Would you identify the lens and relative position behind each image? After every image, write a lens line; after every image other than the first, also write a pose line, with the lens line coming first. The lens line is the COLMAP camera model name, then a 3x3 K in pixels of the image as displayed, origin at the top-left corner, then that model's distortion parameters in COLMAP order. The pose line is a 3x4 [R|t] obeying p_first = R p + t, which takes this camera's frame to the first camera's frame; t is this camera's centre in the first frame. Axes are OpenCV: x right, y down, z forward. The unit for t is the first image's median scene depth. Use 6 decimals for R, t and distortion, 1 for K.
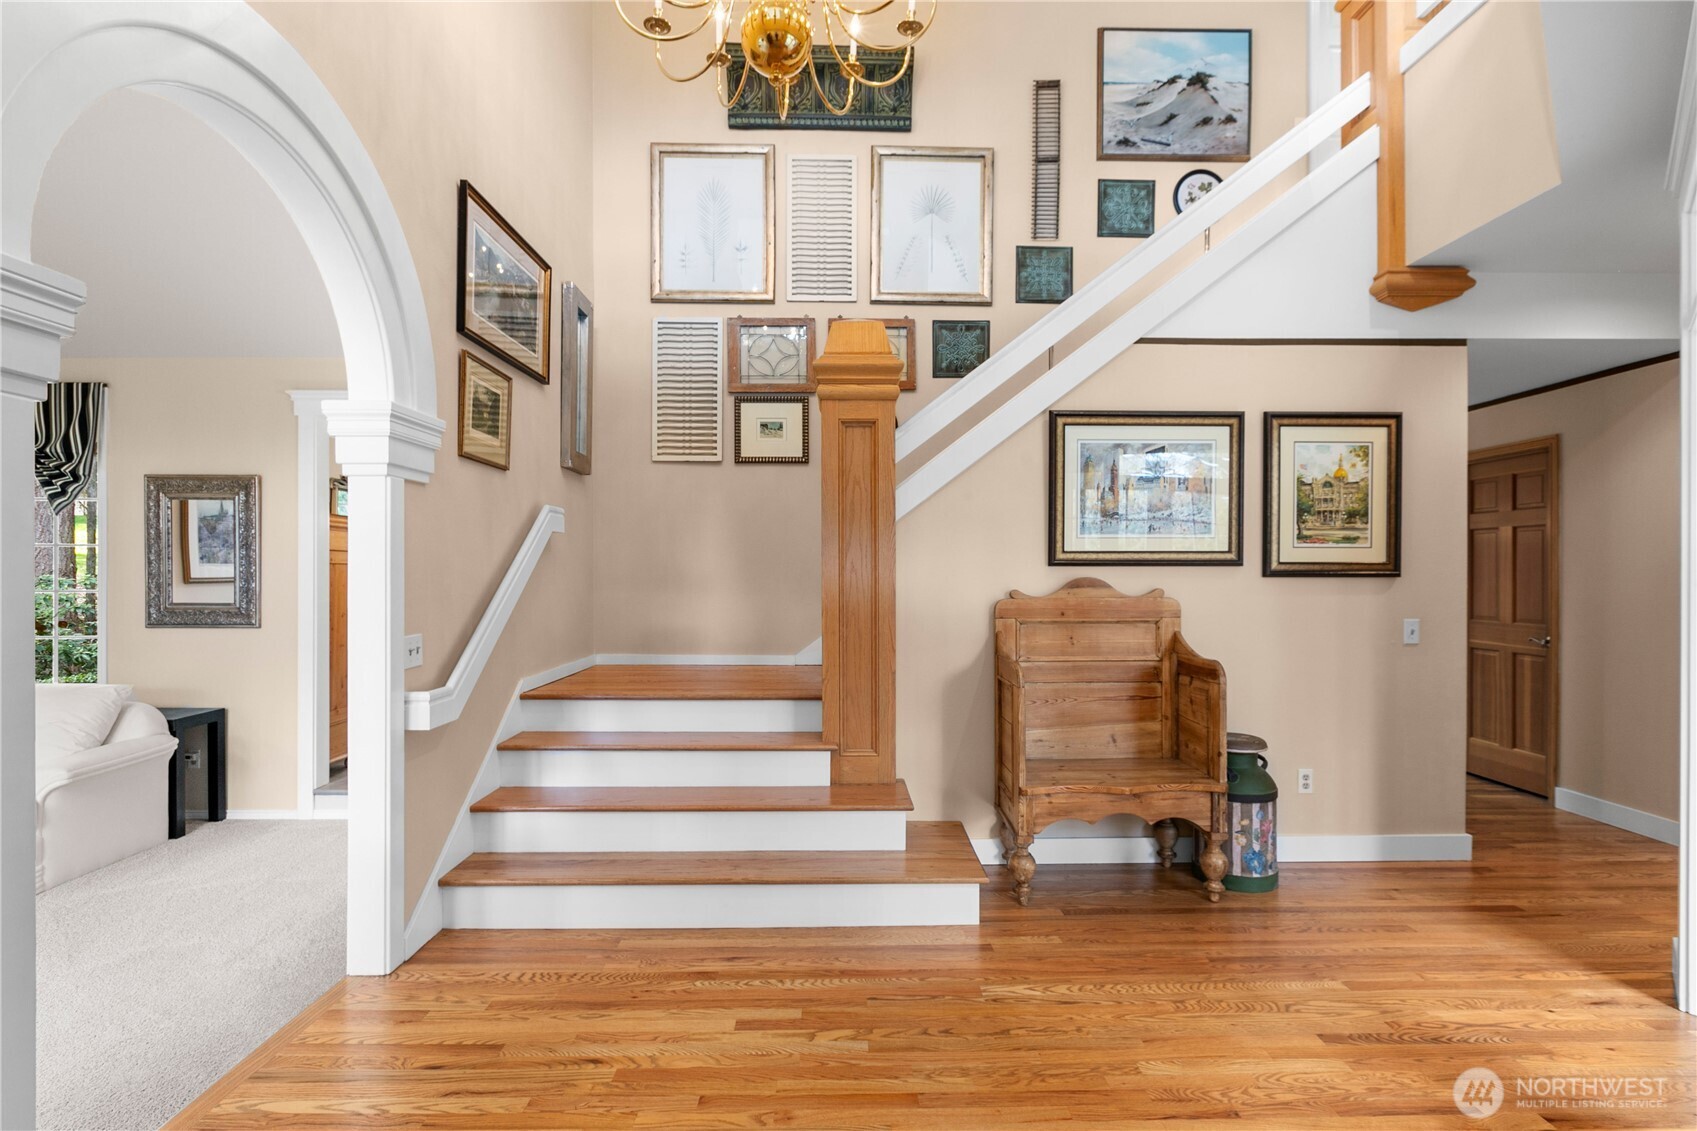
lens RADIAL K [[797.4, 0, 848.7], [0, 797.4, 570.8], [0, 0, 1]] dist [0.002020, 0.000228]
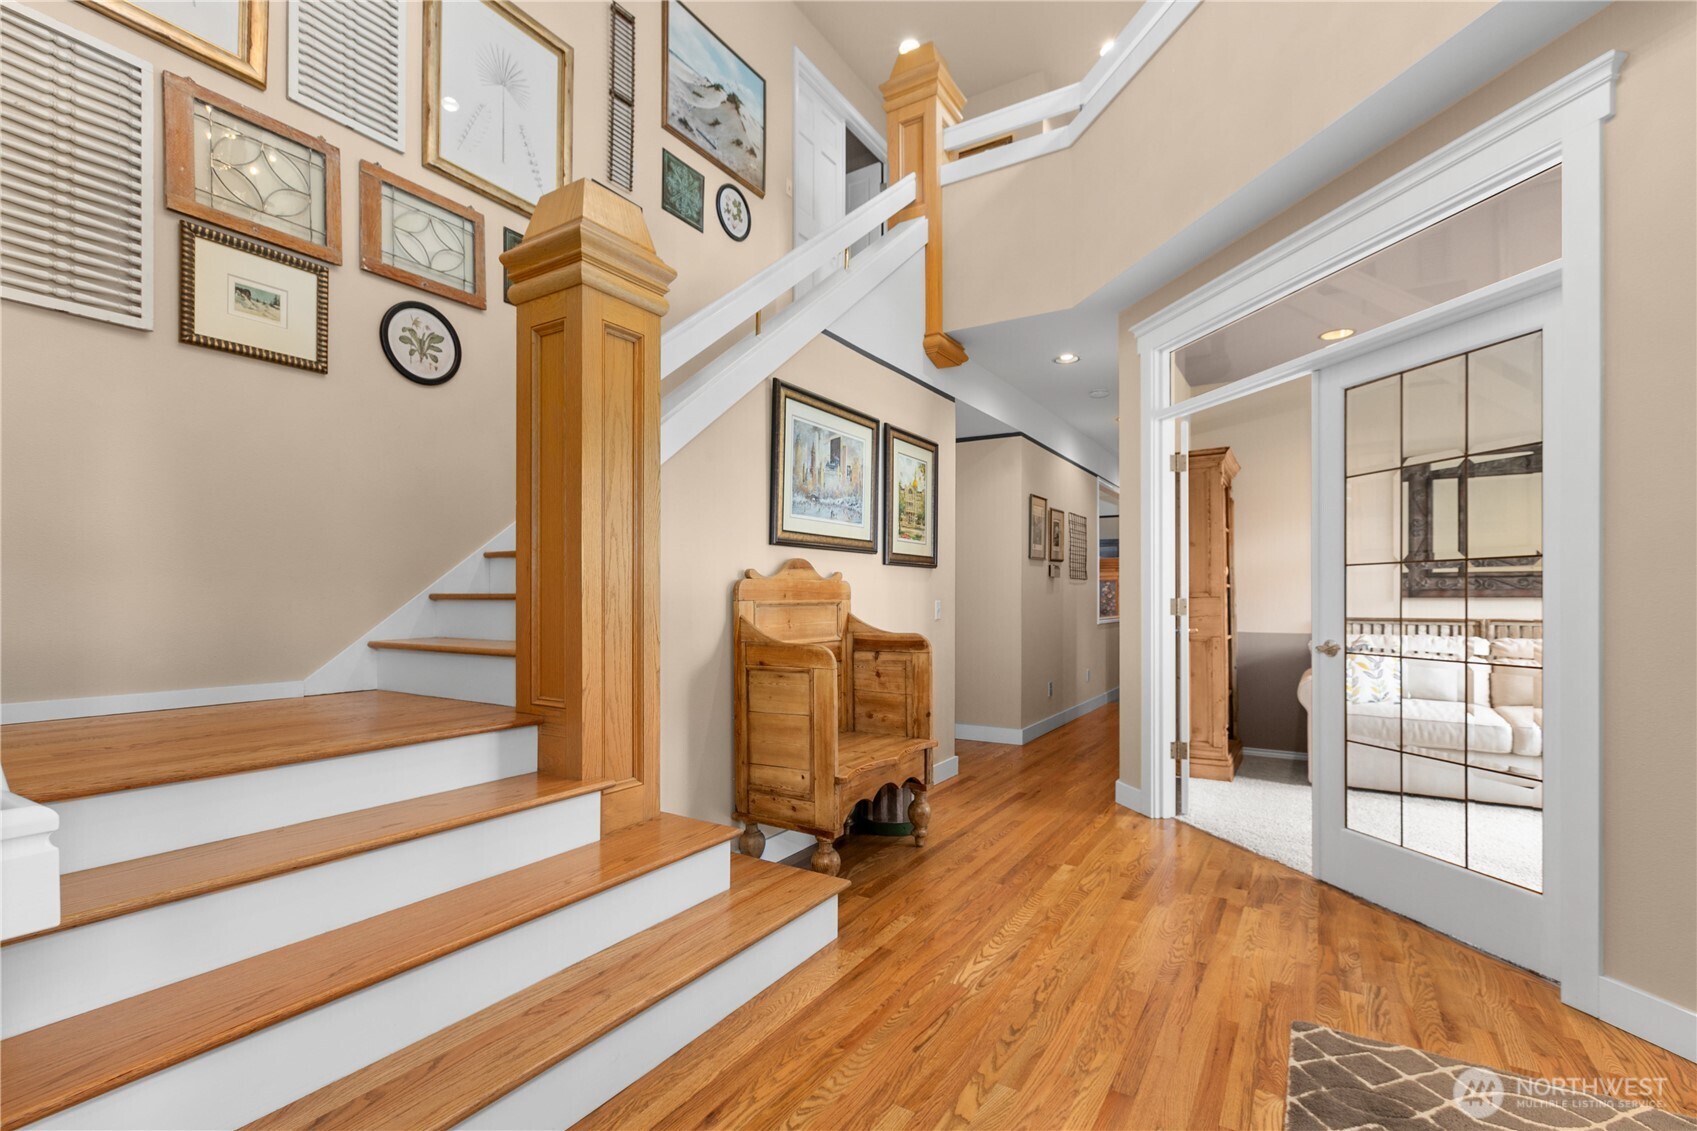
lens RADIAL K [[774.6, 0, 846.3], [0, 774.6, 591.9], [0, 0, 1]] dist [0.002273, -0.000858]
pose [[0.542650, 0.004569, 0.839946, -0.462997], [-0.002034, 0.999989, -0.004126, 0.052872], [-0.839956, 0.000531, 0.542654, 0.436970]]
